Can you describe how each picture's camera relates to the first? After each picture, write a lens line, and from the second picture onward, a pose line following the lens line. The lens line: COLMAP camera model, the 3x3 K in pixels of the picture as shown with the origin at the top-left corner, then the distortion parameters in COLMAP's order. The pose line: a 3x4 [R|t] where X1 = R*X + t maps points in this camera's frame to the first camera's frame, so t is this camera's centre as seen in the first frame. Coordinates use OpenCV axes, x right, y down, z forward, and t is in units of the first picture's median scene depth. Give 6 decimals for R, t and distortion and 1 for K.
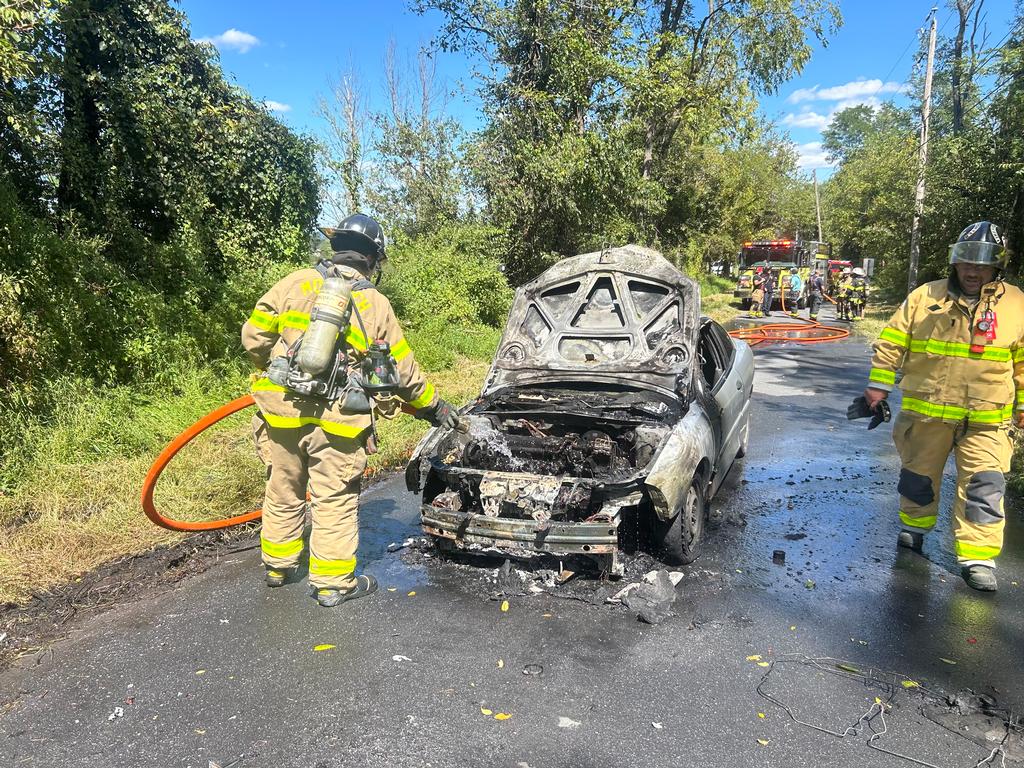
lens RADIAL K [[758.4, 0, 512.0], [0, 758.4, 384.0], [0, 0, 1]] dist [-0.007053, -0.005279]
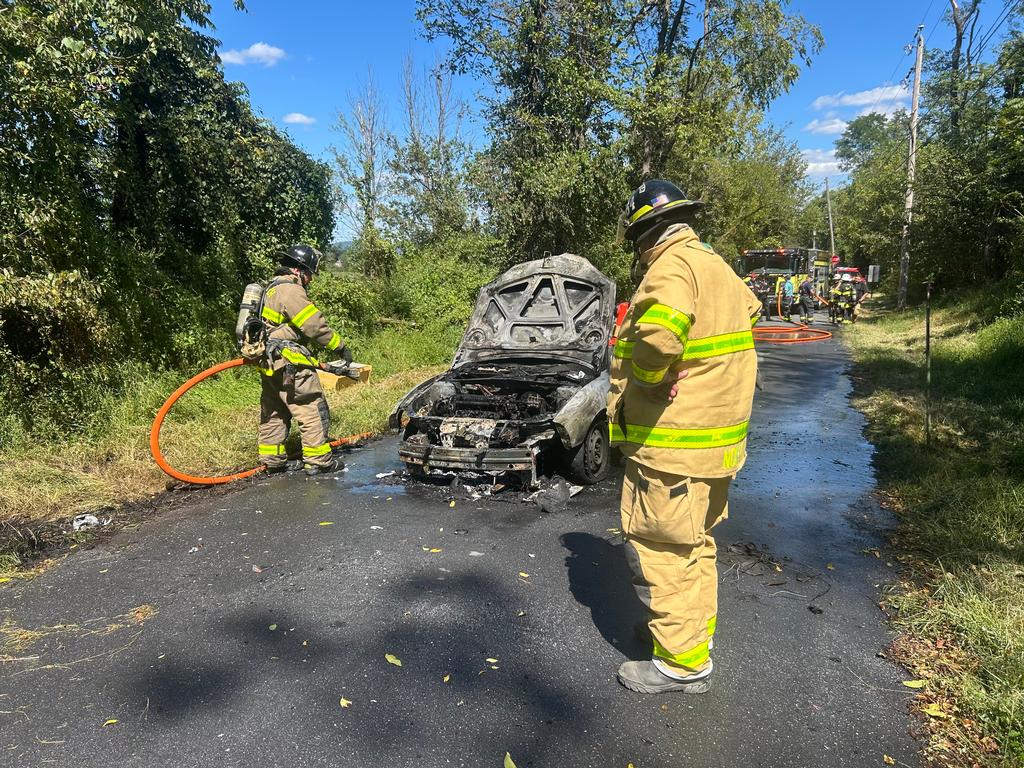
lens RADIAL K [[758.4, 0, 512.0], [0, 758.4, 384.0], [0, 0, 1]] dist [-0.007053, -0.005279]
pose [[0.999677, -0.001157, -0.025397, 0.053275], [0.000866, 0.999934, -0.011462, 0.030430], [0.025409, 0.011436, 0.999612, -0.166411]]
